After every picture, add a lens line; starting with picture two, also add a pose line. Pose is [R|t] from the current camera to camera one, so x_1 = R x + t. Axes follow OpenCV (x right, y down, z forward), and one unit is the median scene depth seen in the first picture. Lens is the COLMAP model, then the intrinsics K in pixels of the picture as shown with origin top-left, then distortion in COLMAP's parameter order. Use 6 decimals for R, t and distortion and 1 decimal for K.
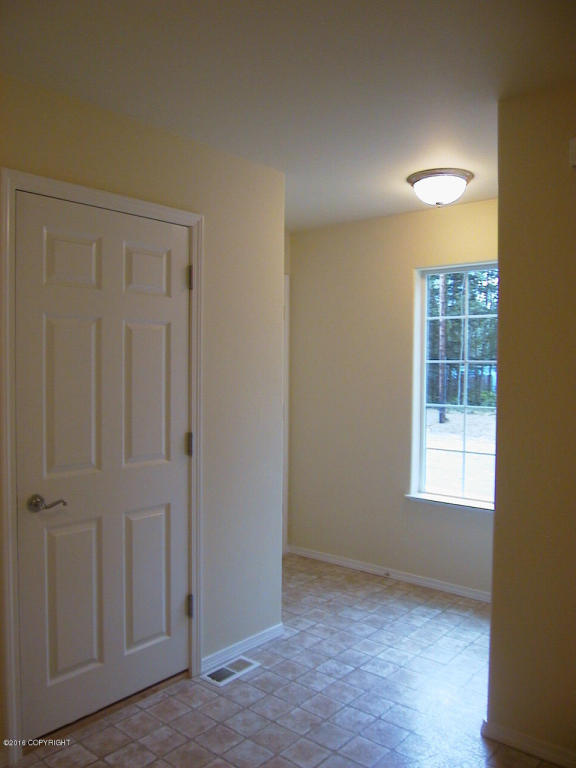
lens RADIAL K [[611.4, 0, 288.0], [0, 611.4, 384.0], [0, 0, 1]] dist [-0.050534, 0.006869]
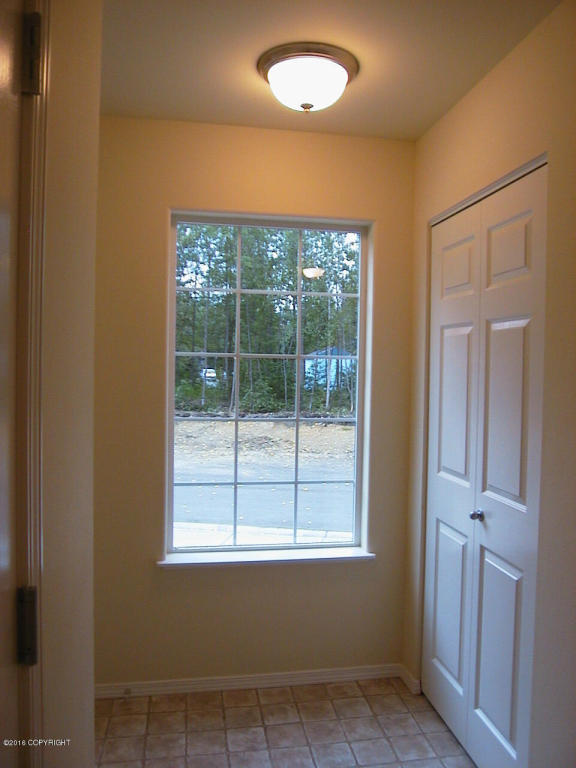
lens RADIAL K [[611.4, 0, 288.0], [0, 611.4, 384.0], [0, 0, 1]] dist [-0.050534, 0.006869]
pose [[0.658051, -0.022933, 0.752624, -0.205954], [0.020557, 0.999711, 0.012488, -0.009941], [-0.752693, 0.007254, 0.658332, 0.512101]]
